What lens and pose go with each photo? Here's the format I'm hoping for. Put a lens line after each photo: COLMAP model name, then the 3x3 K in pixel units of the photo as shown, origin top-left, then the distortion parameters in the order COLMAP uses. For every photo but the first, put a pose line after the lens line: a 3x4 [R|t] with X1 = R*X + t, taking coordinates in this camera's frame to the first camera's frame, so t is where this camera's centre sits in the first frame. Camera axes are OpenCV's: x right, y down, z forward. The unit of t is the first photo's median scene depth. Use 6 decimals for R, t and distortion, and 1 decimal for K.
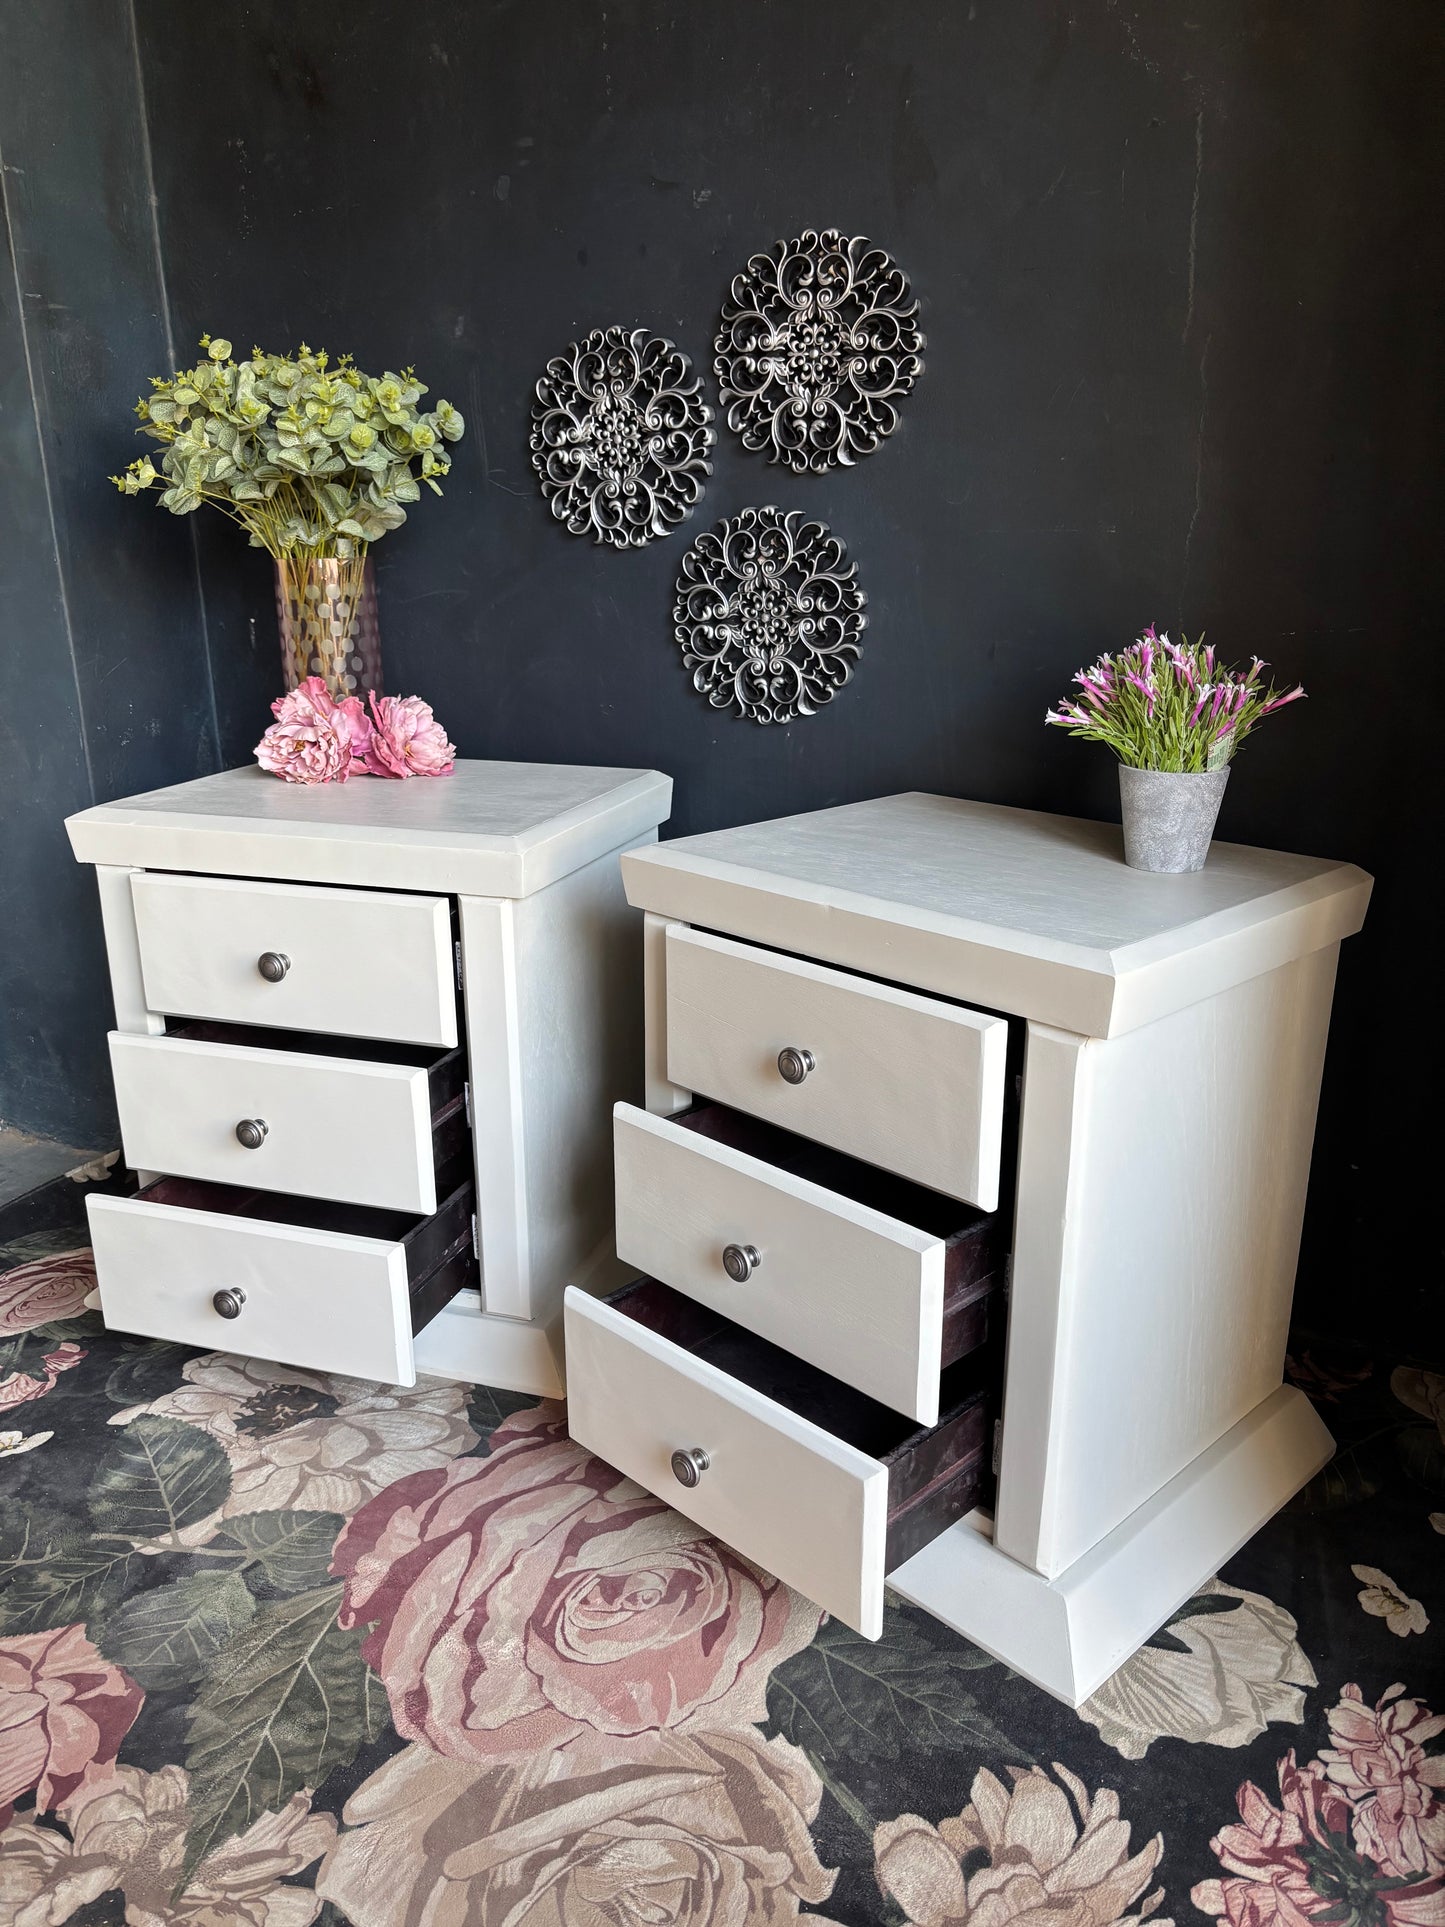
lens RADIAL K [[1485.0, 0, 712.5], [0, 1485.0, 965.9], [0, 0, 1]] dist [0.037536, -0.046988]
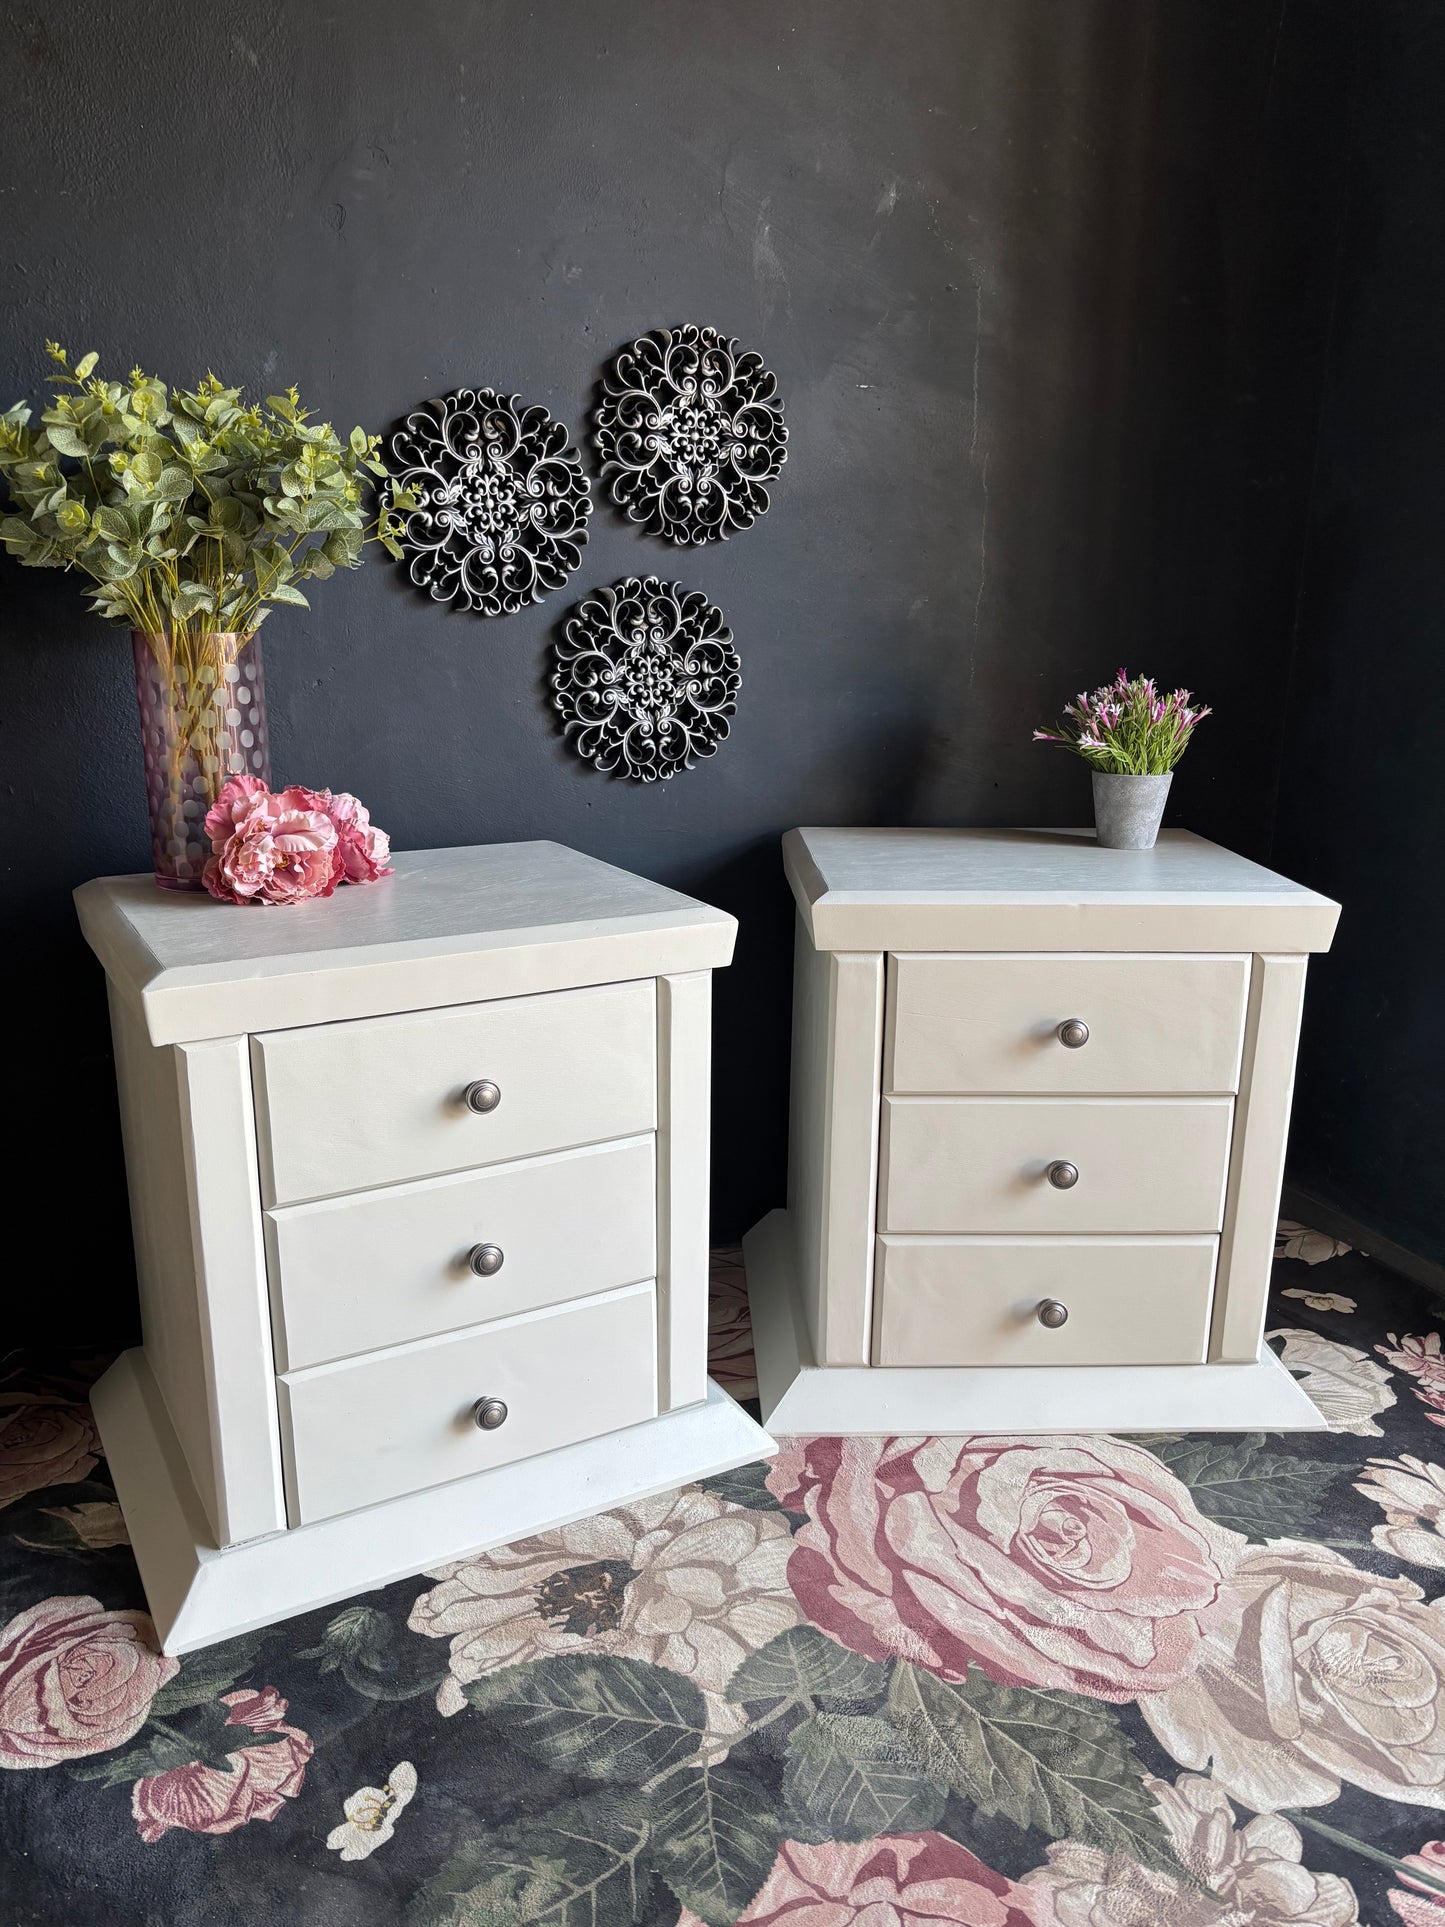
lens RADIAL K [[1485.0, 0, 743.2], [0, 1485.0, 971.3], [0, 0, 1]] dist [0.037536, -0.046988]
pose [[0.652851, -0.184656, 0.734635, -0.790947], [0.209228, 0.976061, 0.059405, -0.091380], [-0.728018, 0.114923, 0.675857, 0.295976]]
